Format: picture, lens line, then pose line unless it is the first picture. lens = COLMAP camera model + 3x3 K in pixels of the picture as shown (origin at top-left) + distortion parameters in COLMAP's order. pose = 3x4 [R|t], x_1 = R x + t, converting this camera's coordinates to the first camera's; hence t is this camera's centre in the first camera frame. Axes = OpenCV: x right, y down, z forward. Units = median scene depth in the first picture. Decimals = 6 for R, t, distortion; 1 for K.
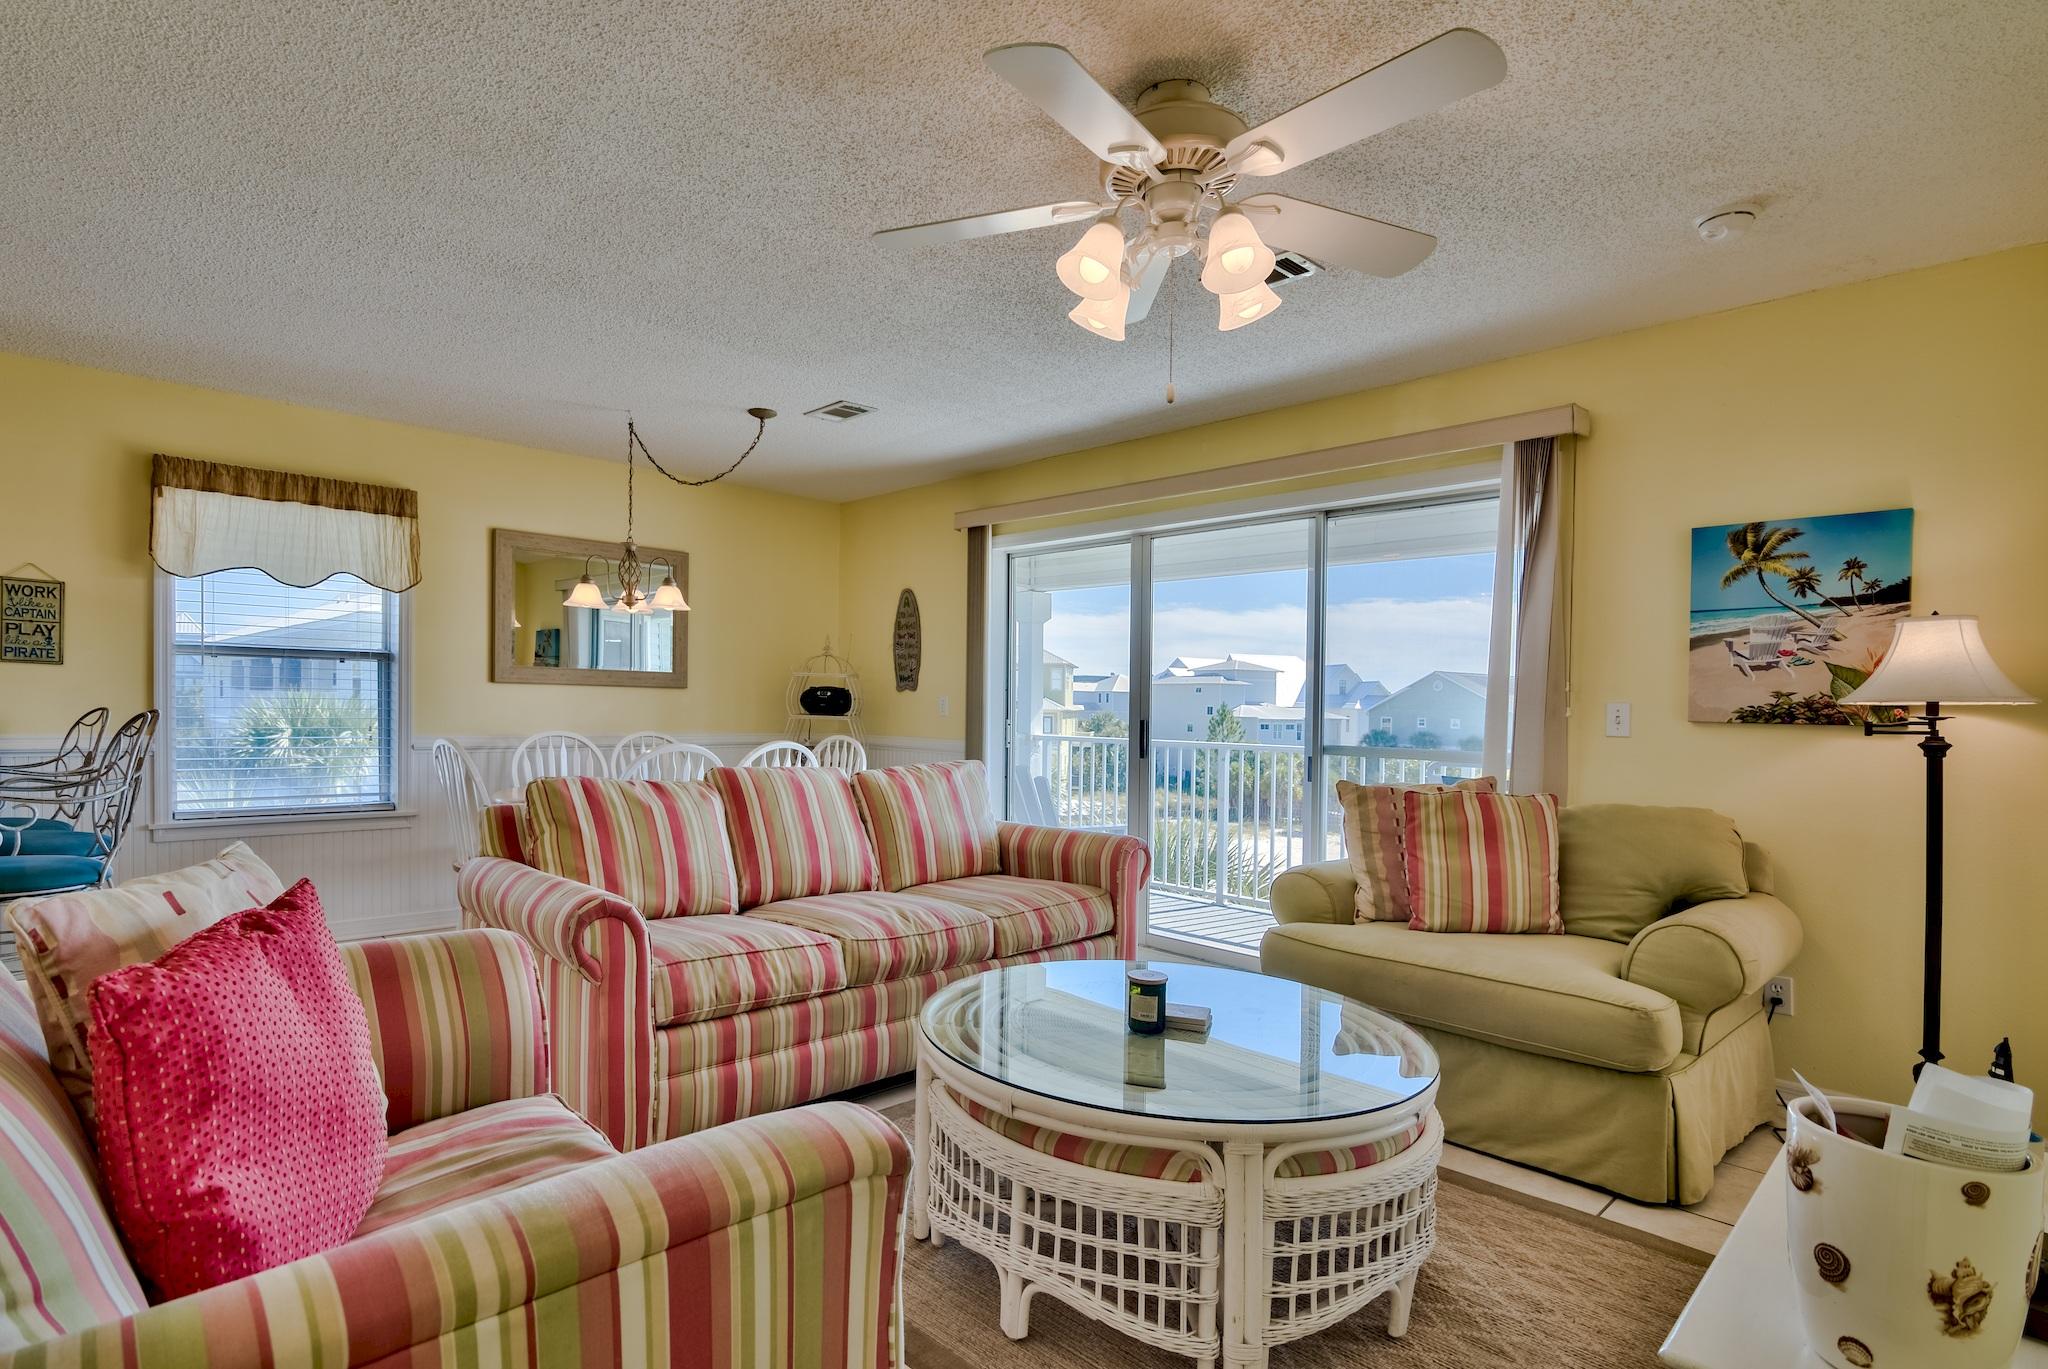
lens RADIAL K [[1018.3, 0, 988.5], [0, 1018.3, 731.8], [0, 0, 1]] dist [-0.013486, 0.001145]
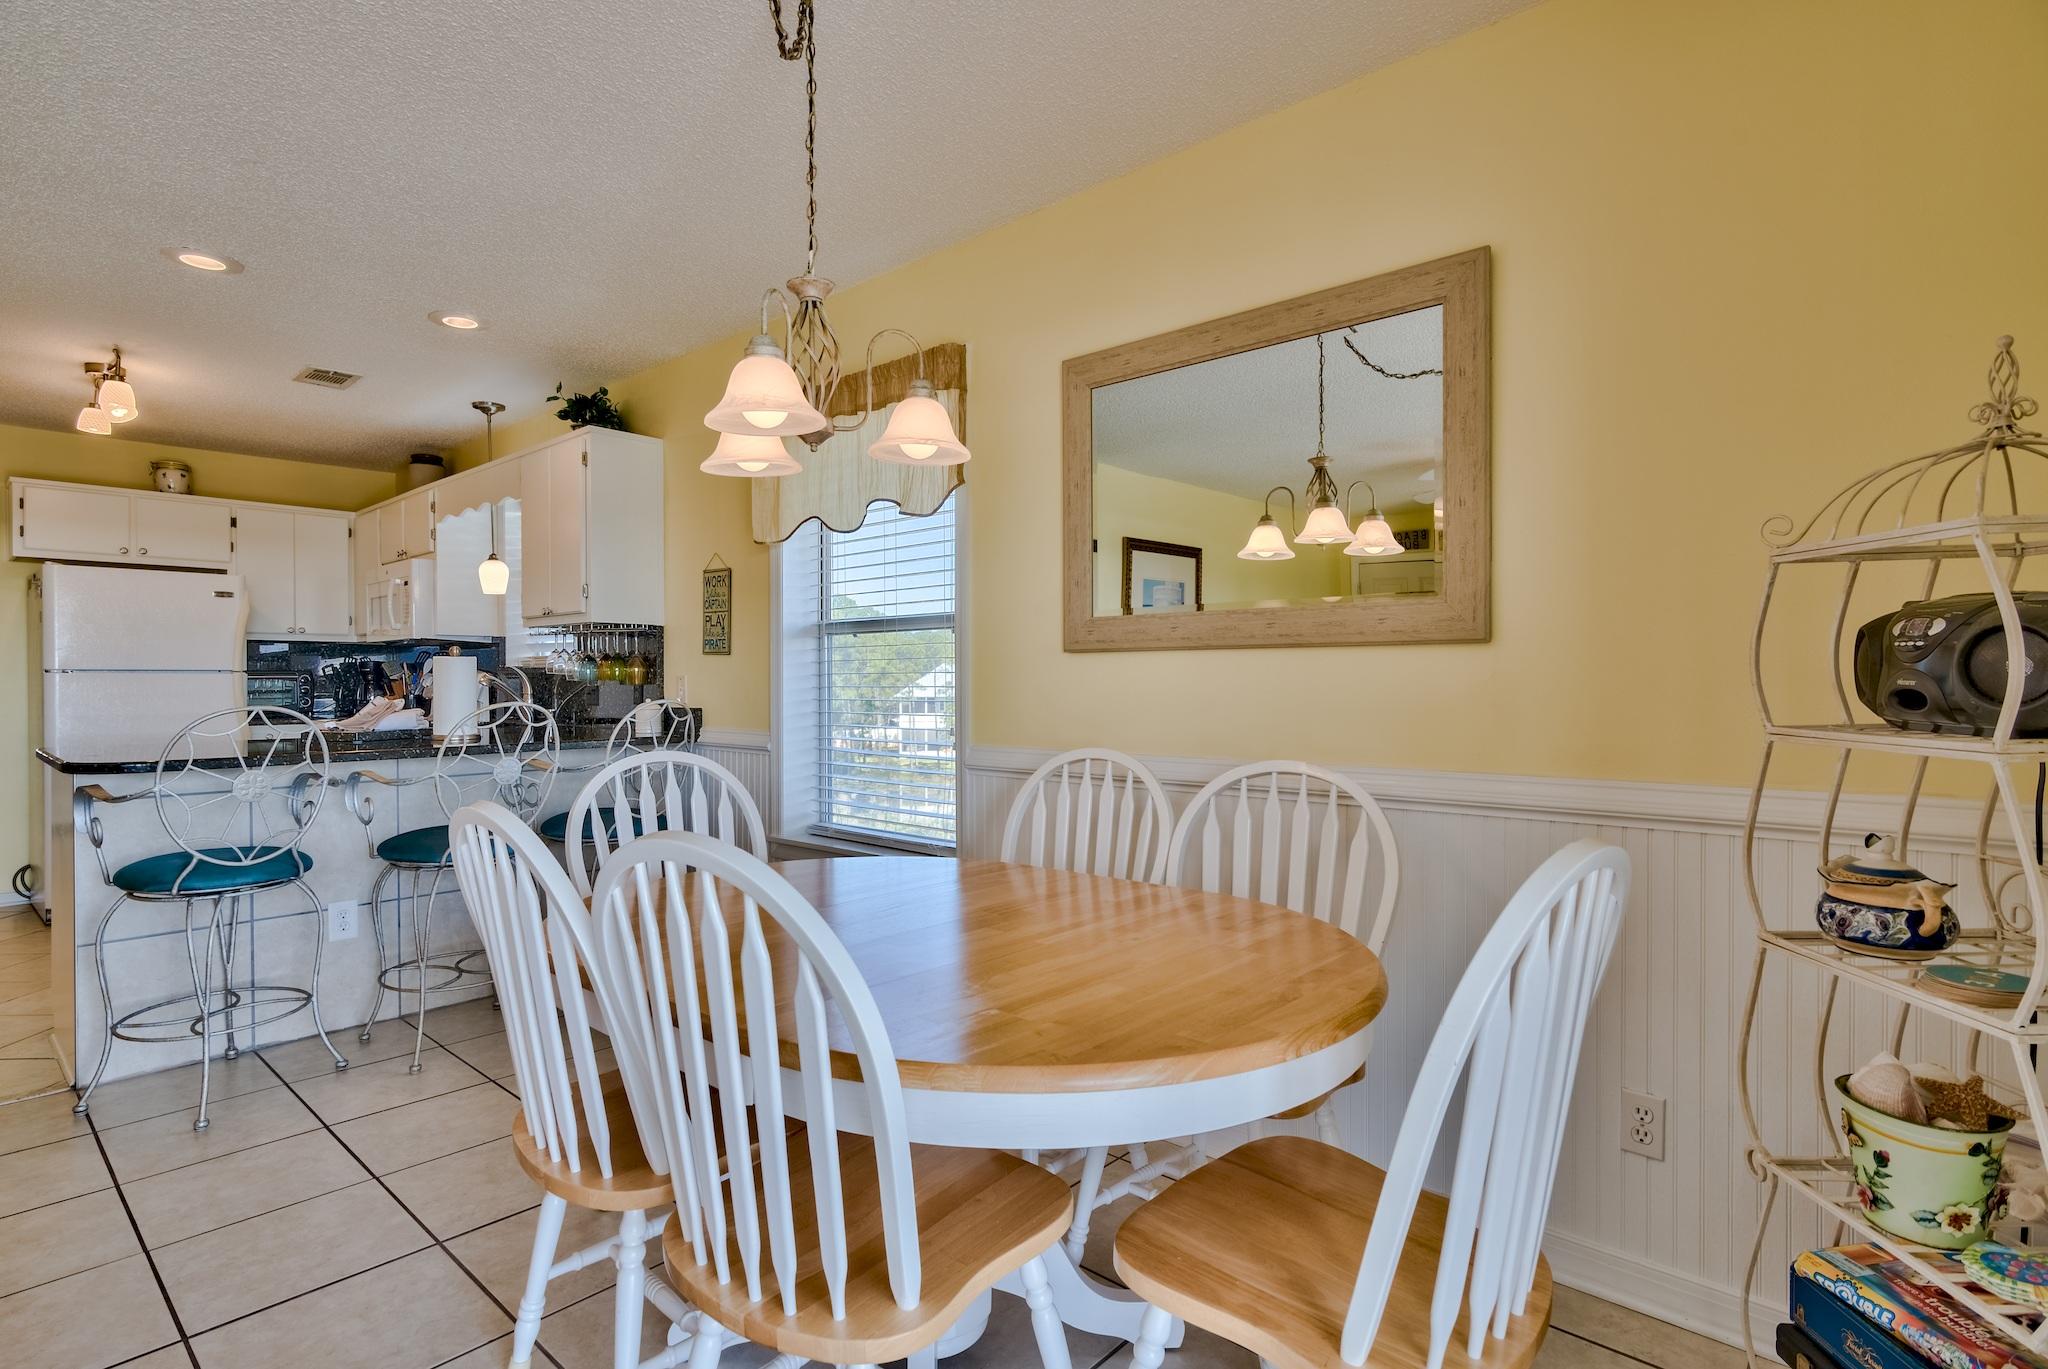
lens RADIAL K [[1018.3, 0, 1029.4], [0, 1018.3, 678.5], [0, 0, 1]] dist [-0.013486, 0.001145]
pose [[0.105882, -0.022976, -0.994113, 0.066884], [-0.020801, 0.999463, -0.025315, -0.027091], [0.994161, 0.023359, 0.105348, 1.221802]]
